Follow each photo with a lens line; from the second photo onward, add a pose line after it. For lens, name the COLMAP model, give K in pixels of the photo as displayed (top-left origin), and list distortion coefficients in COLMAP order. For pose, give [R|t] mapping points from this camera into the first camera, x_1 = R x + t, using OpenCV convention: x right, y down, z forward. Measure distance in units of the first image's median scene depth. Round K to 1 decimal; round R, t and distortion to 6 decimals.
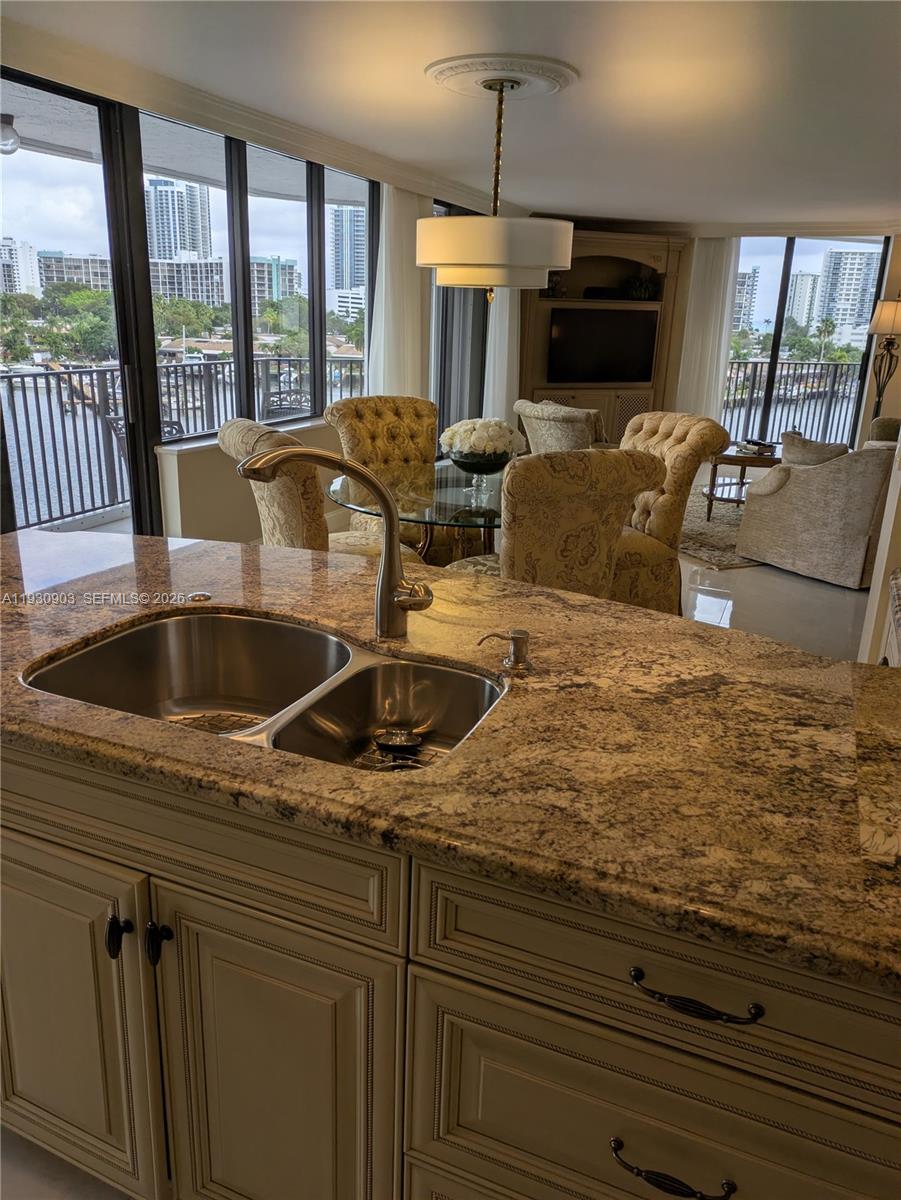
lens RADIAL K [[884.3, 0, 450.5], [0, 884.3, 600.0], [0, 0, 1]] dist [0.009862, 0.001942]
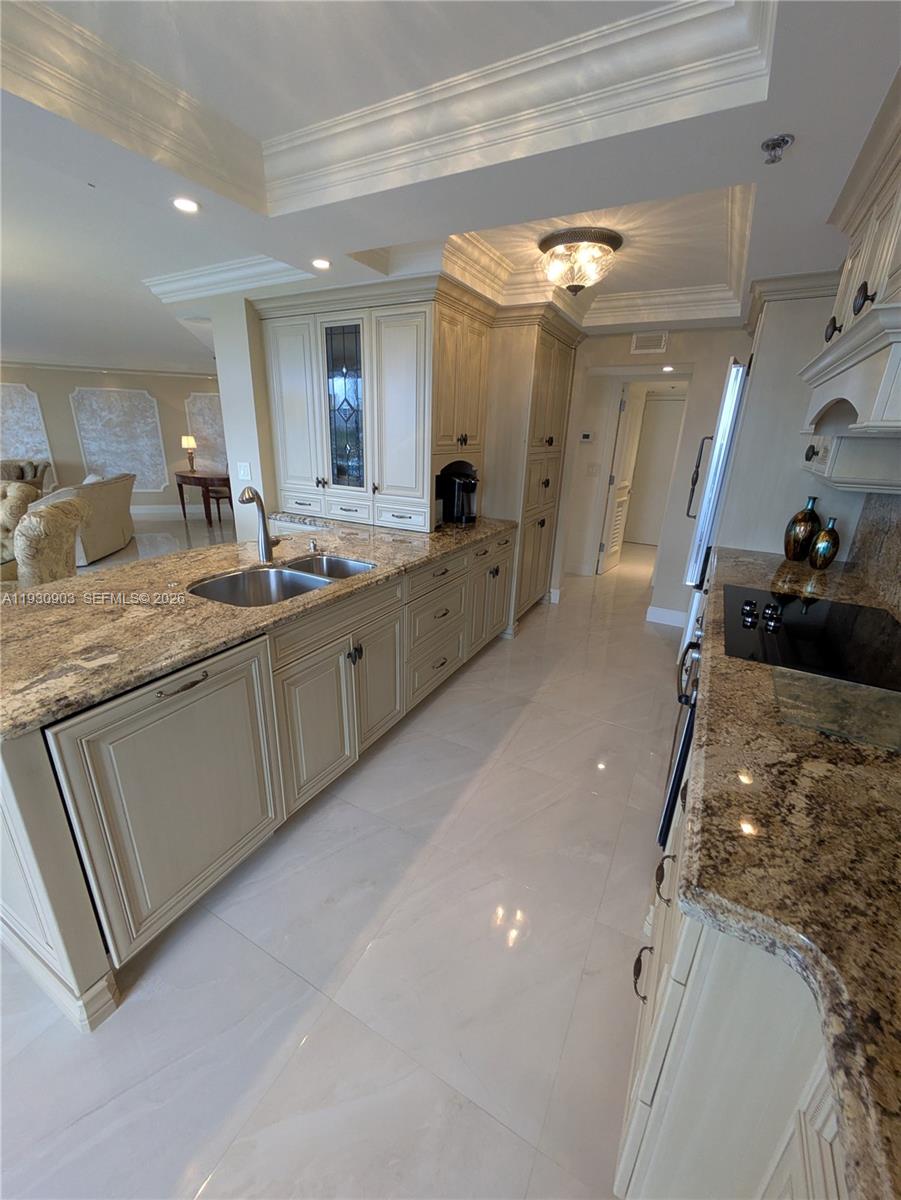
lens RADIAL K [[475.0, 0, 450.5], [0, 475.0, 600.0], [0, 0, 1]] dist [0.000118, 0.000055]
pose [[0.110733, -0.362303, 0.925459, -2.628900], [0.297941, 0.900459, 0.316867, -0.264308], [-0.948140, 0.240645, 0.207655, 0.591125]]
